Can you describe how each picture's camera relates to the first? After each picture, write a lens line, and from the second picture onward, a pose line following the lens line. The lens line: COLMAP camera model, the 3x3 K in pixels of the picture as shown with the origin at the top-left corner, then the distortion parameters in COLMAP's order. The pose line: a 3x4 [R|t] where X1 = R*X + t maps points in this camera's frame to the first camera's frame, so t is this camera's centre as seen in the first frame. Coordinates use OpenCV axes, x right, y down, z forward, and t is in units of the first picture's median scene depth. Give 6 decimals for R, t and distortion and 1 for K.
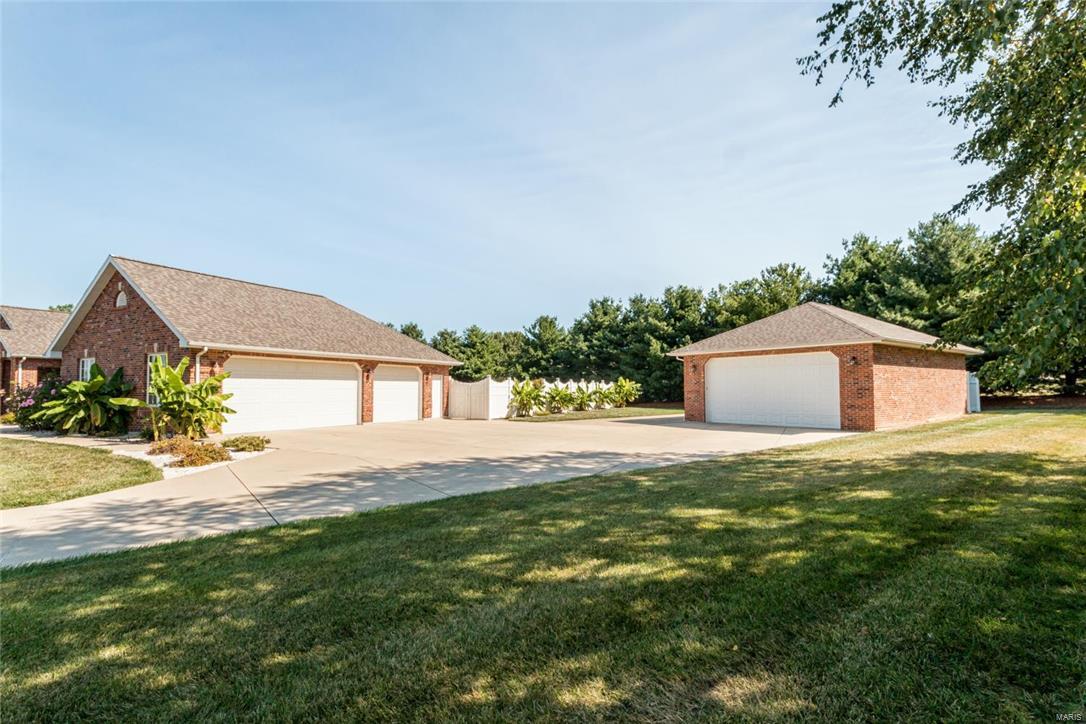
lens RADIAL K [[525.4, 0, 560.2], [0, 525.4, 386.5], [0, 0, 1]] dist [0.002037, -0.000024]
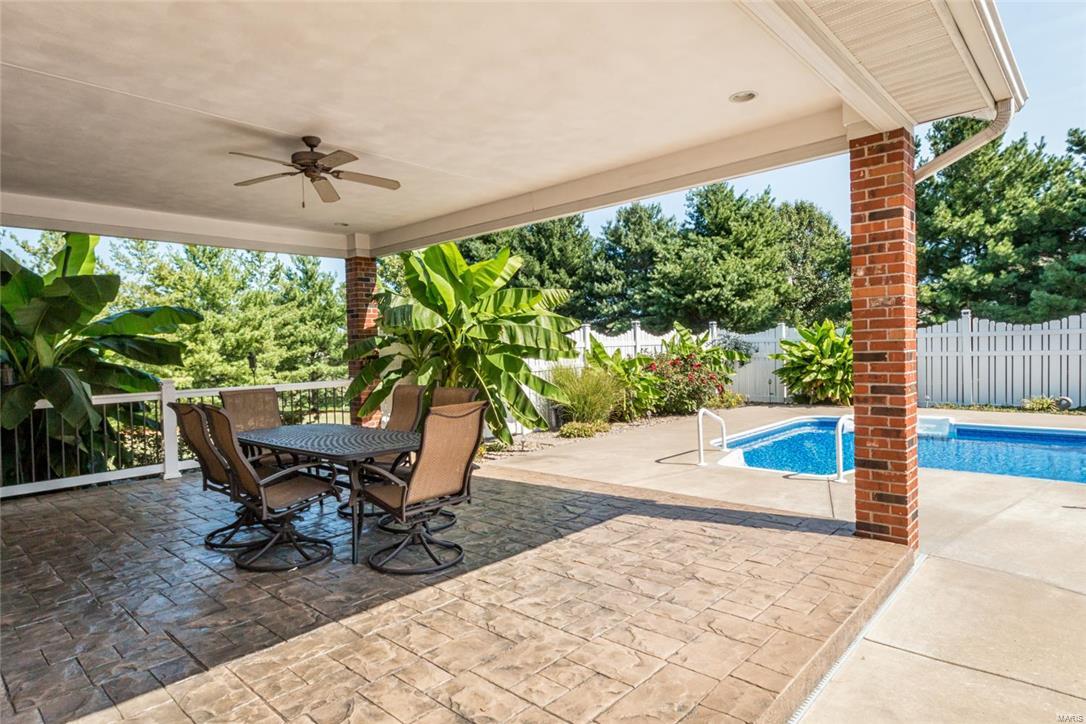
lens RADIAL K [[599.9, 0, 533.6], [0, 599.9, 363.4], [0, 0, 1]] dist [0.012686, 0.000447]
pose [[0.960376, -0.017827, -0.278136, -0.182289], [0.028107, 0.999060, 0.033017, 0.001541], [0.277286, -0.039526, 0.959974, 0.562824]]
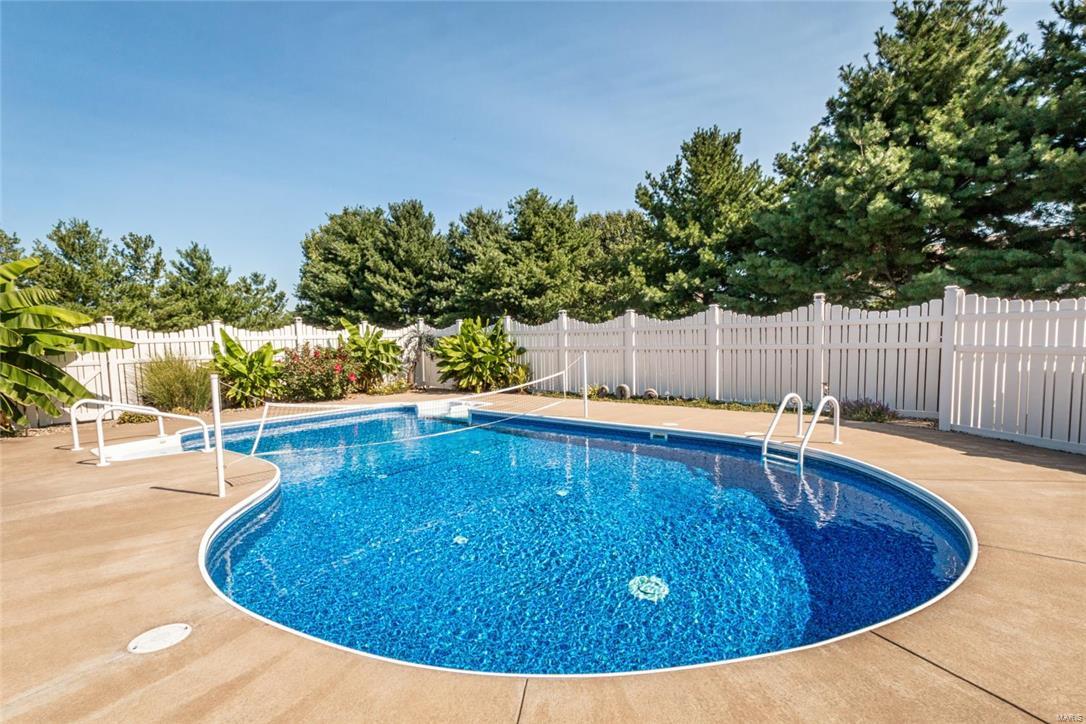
lens RADIAL K [[525.4, 0, 560.2], [0, 525.4, 386.5], [0, 0, 1]] dist [0.002037, -0.000024]
pose [[0.975284, 0.000607, -0.220956, -0.047468], [0.022501, 0.994525, 0.102048, 0.003084], [0.219808, -0.104497, 0.969930, 0.598264]]
